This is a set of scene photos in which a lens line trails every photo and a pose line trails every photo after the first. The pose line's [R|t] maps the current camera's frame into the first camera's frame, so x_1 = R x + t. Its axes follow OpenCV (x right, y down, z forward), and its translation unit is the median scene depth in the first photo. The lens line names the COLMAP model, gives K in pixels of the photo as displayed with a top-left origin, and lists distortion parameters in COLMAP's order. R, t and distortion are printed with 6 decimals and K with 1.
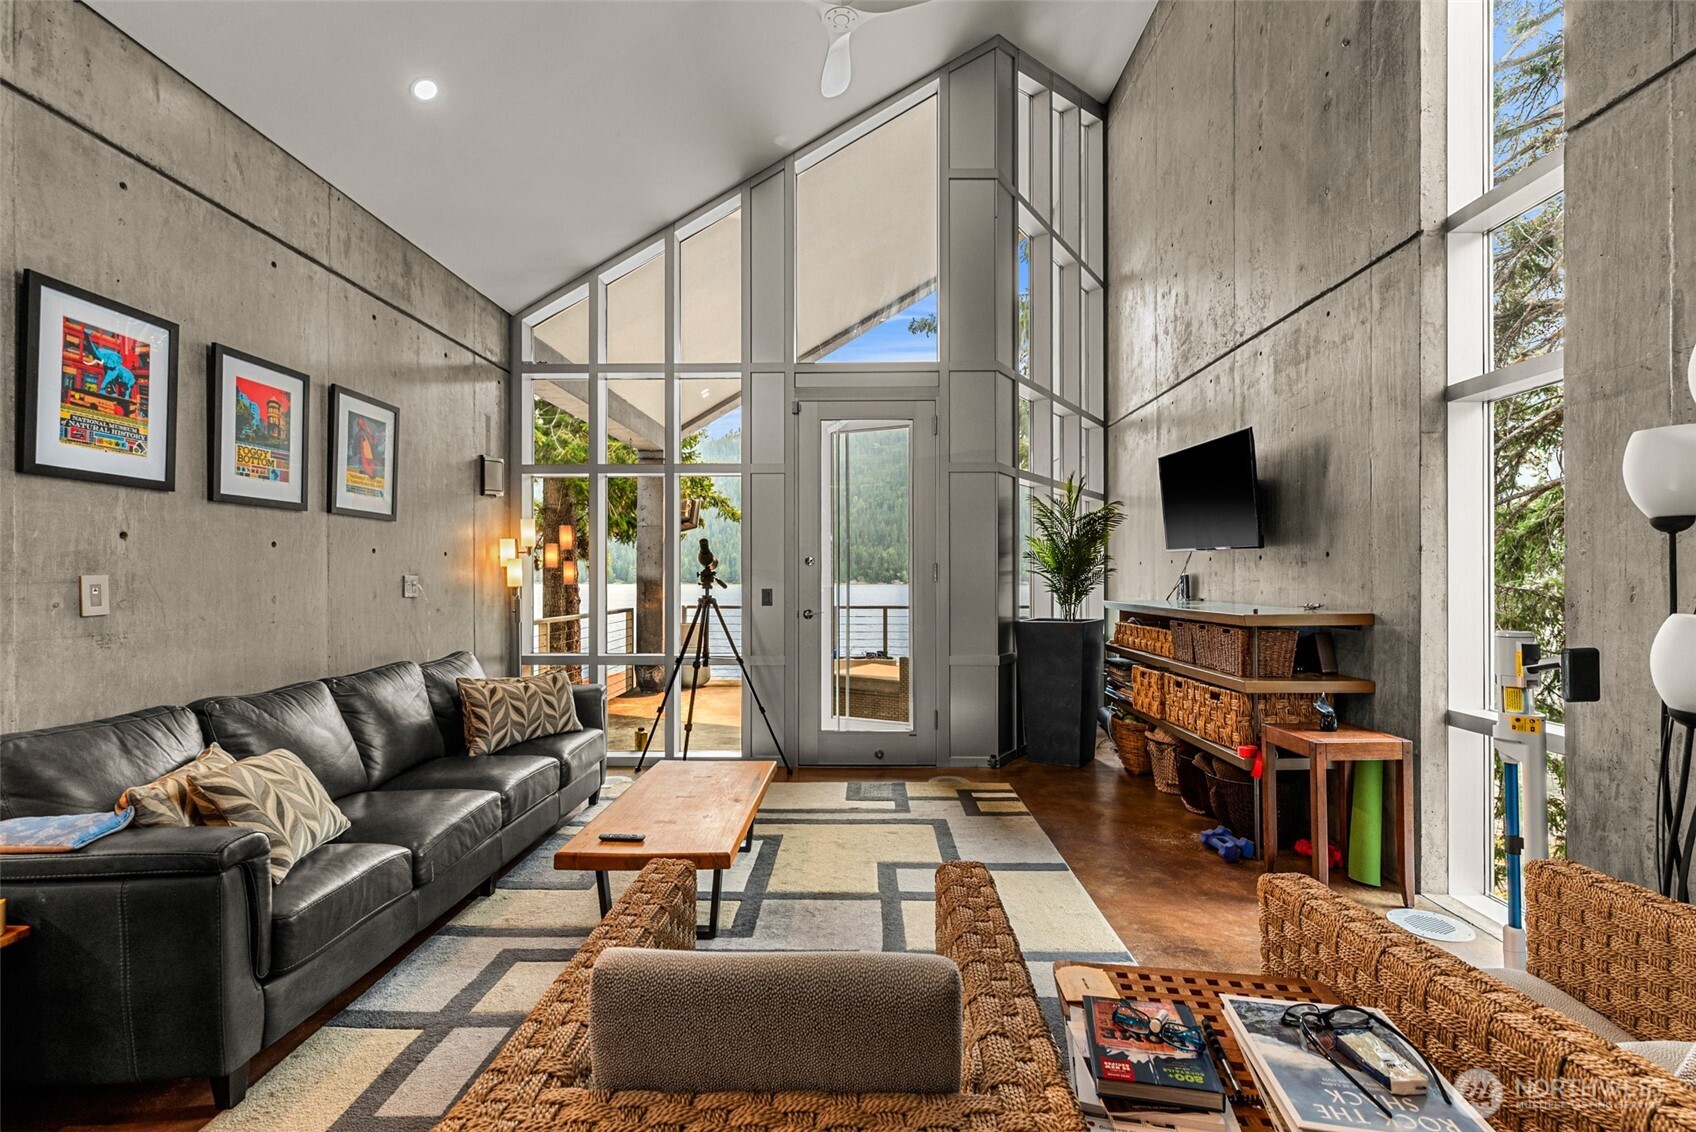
lens RADIAL K [[736.3, 0, 852.3], [0, 736.3, 572.2], [0, 0, 1]] dist [0.000396, -0.000511]
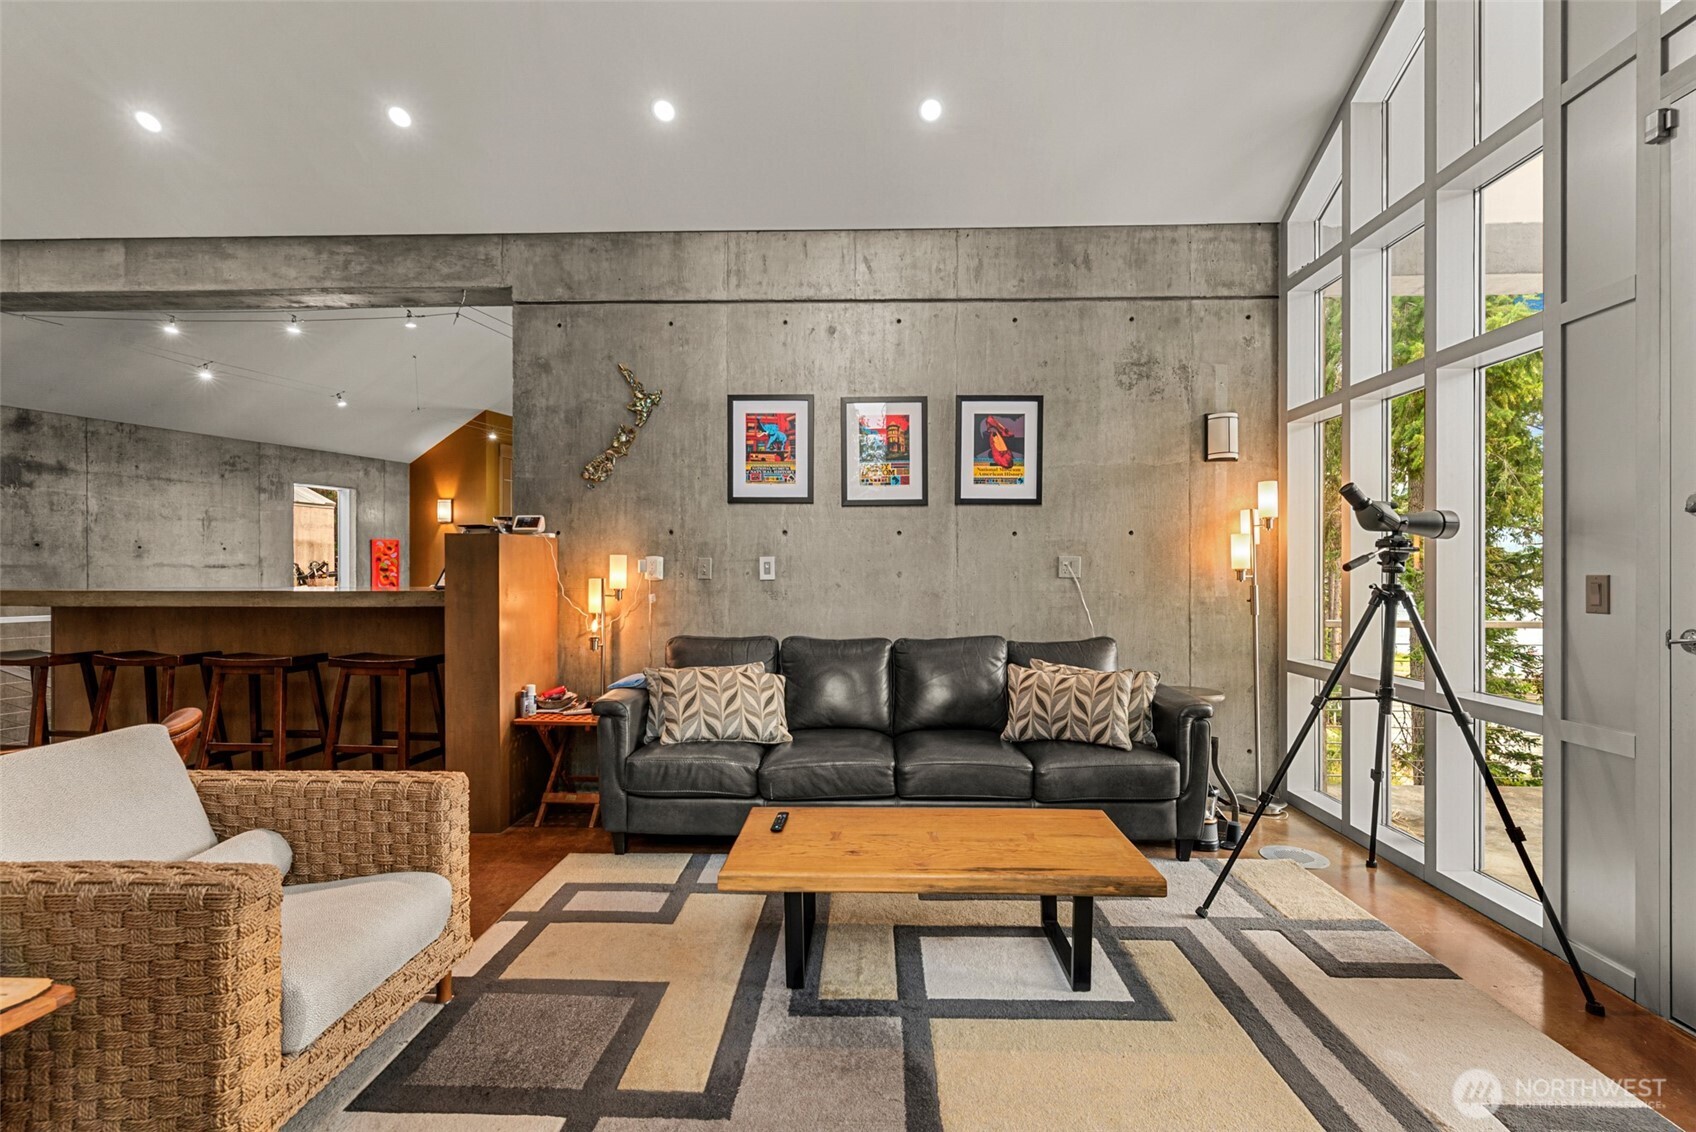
lens RADIAL K [[736.3, 0, 852.3], [0, 736.3, 572.2], [0, 0, 1]] dist [0.000396, -0.000511]
pose [[-0.001164, 0.003799, -0.999992, 0.596576], [0.006253, 0.999973, 0.003792, 0.030095], [0.999980, -0.006249, -0.001187, 1.016254]]
